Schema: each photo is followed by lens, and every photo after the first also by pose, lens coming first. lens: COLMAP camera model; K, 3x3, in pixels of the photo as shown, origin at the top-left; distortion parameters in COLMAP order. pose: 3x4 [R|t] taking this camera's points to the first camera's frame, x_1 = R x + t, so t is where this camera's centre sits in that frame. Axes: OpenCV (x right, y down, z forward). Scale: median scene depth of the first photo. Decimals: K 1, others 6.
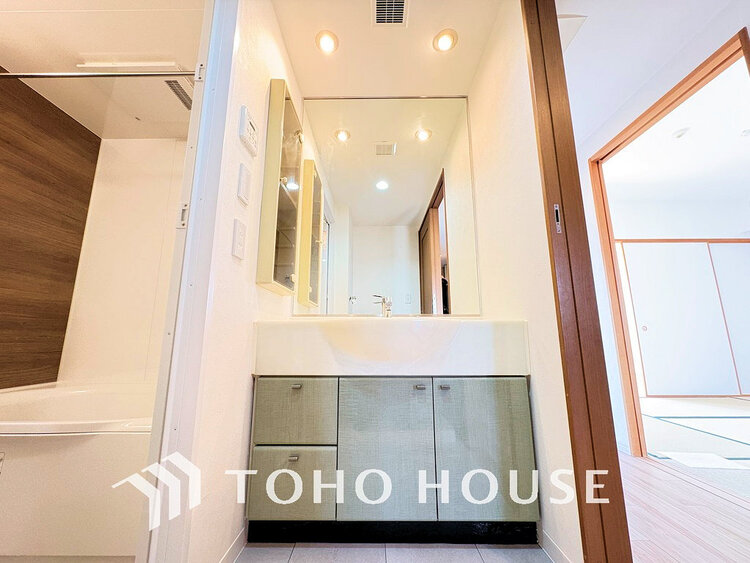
lens RADIAL K [[298.6, 0, 375.9], [0, 298.6, 281.6], [0, 0, 1]] dist [-0.002894, -0.000088]
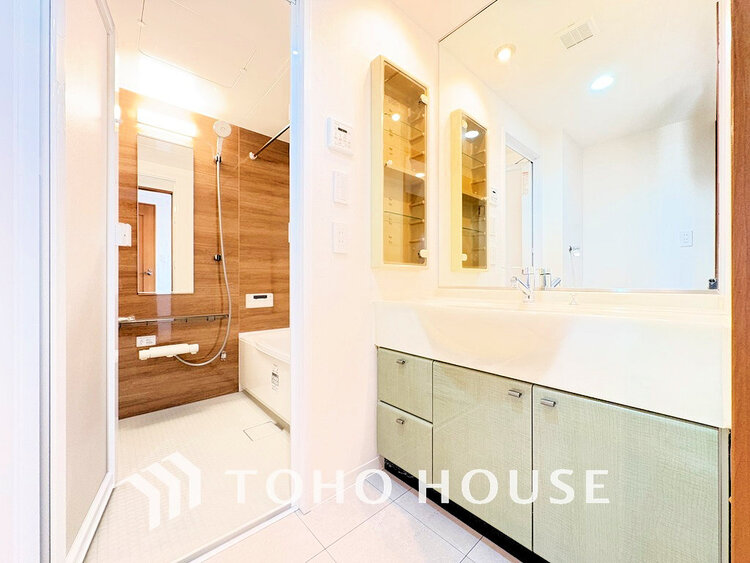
lens RADIAL K [[298.6, 0, 378.4], [0, 298.6, 281.3], [0, 0, 1]] dist [-0.002894, -0.000088]
pose [[0.675208, 0.002108, -0.737624, 0.487703], [0.136752, 0.982302, 0.127987, -0.093239], [0.724840, -0.187290, 0.662970, 0.256294]]
